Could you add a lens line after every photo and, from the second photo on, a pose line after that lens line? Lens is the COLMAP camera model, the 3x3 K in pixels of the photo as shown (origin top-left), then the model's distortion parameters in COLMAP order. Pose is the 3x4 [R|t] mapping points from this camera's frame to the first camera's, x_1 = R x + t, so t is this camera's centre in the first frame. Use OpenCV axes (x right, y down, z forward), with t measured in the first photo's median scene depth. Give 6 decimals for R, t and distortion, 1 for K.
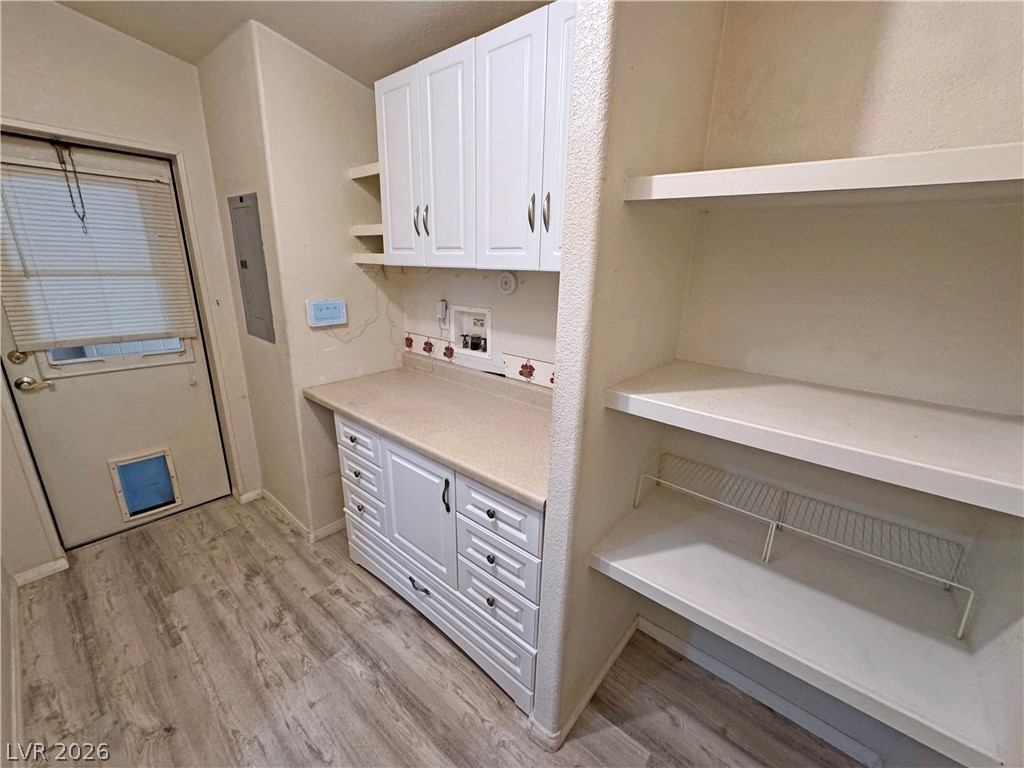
lens RADIAL K [[408.1, 0, 512.3], [0, 408.1, 382.8], [0, 0, 1]] dist [-0.002294, 0.000194]
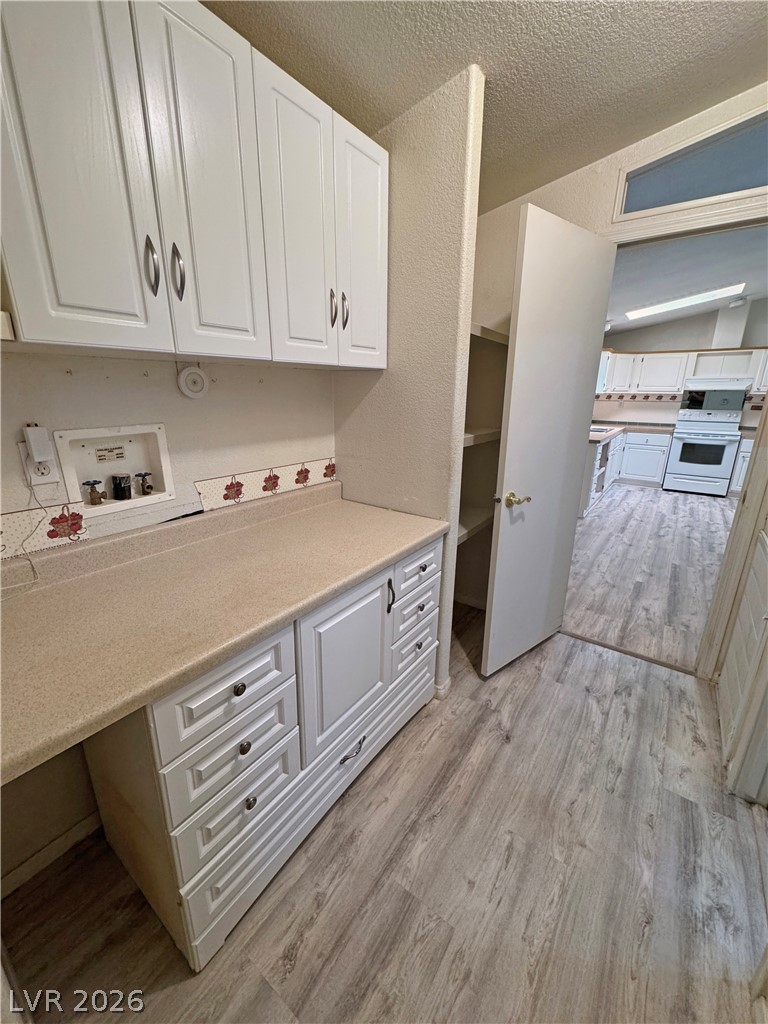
lens RADIAL K [[408.1, 0, 384.2], [0, 408.1, 512.9], [0, 0, 1]] dist [-0.002294, 0.000194]
pose [[-0.073312, -0.313064, 0.946898, -0.792778], [0.267650, 0.908447, 0.321074, -0.174727], [-0.960723, 0.276976, 0.017191, 0.722616]]
